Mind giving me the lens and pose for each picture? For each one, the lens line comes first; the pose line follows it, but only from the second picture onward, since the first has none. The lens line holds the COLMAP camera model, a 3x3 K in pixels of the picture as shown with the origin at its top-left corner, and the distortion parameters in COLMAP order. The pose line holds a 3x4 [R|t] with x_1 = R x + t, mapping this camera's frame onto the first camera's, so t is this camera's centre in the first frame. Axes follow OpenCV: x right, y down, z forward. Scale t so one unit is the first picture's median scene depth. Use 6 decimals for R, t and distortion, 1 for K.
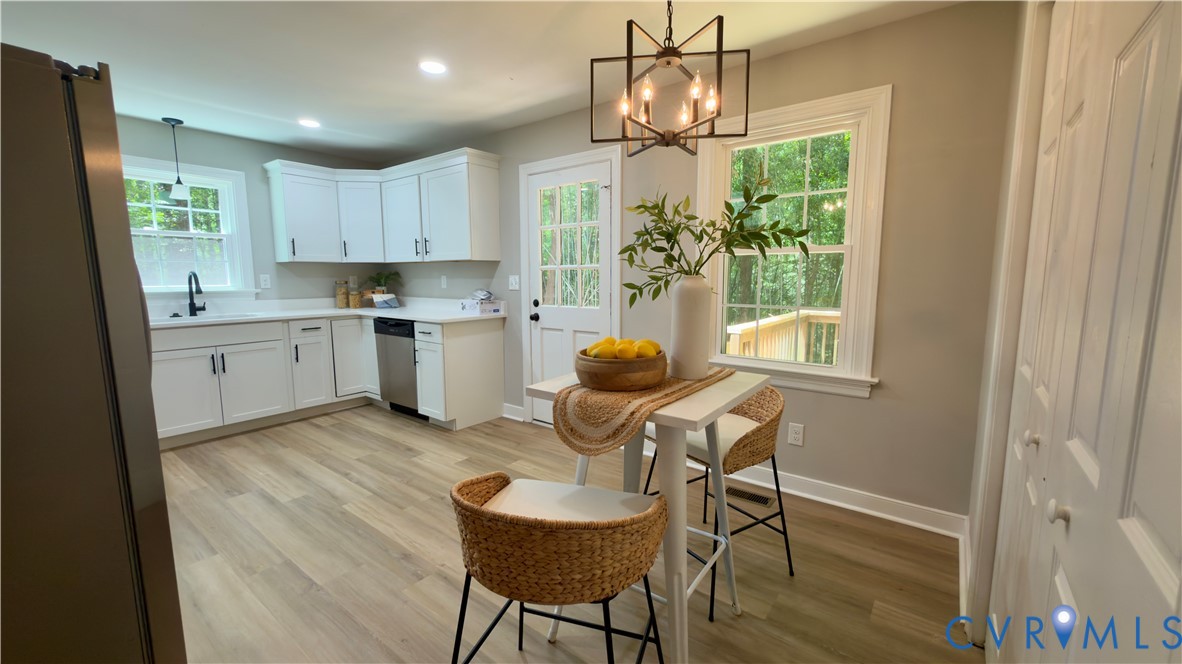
lens RADIAL K [[471.4, 0, 591.1], [0, 471.4, 333.9], [0, 0, 1]] dist [-0.002023, -0.000104]
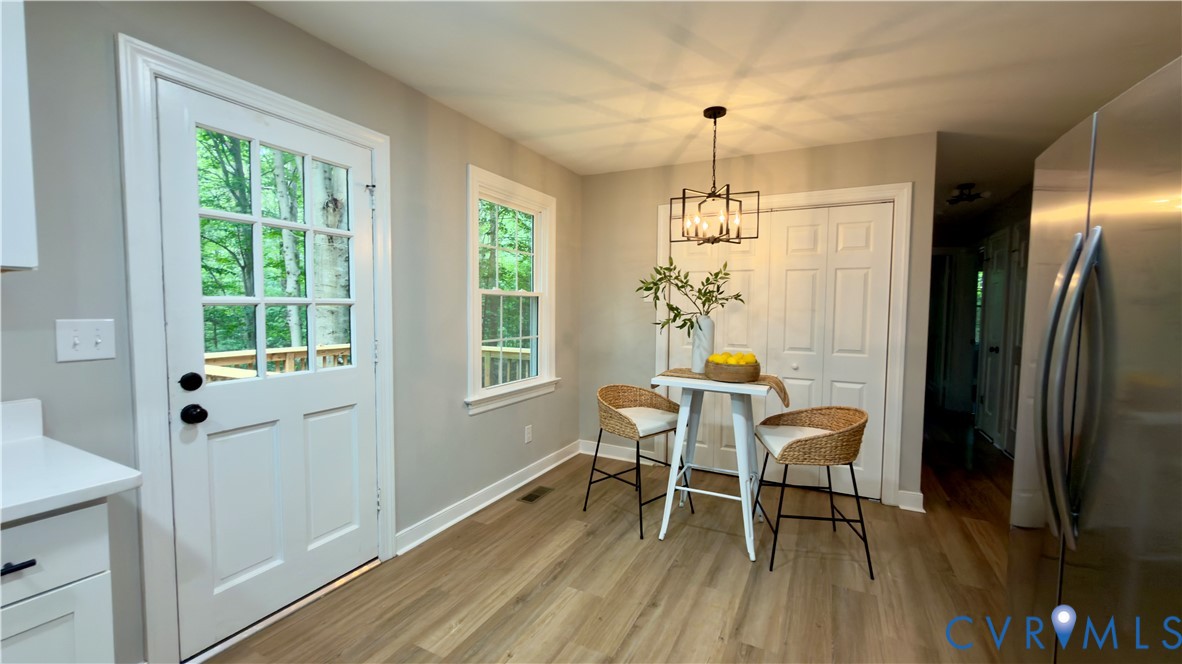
lens RADIAL K [[471.4, 0, 591.1], [0, 471.4, 333.9], [0, 0, 1]] dist [-0.002023, -0.000104]
pose [[-0.183924, -0.048991, 0.981719, -0.714581], [0.121074, 0.990022, 0.072088, -0.112642], [-0.975455, 0.132120, -0.176158, 0.843707]]
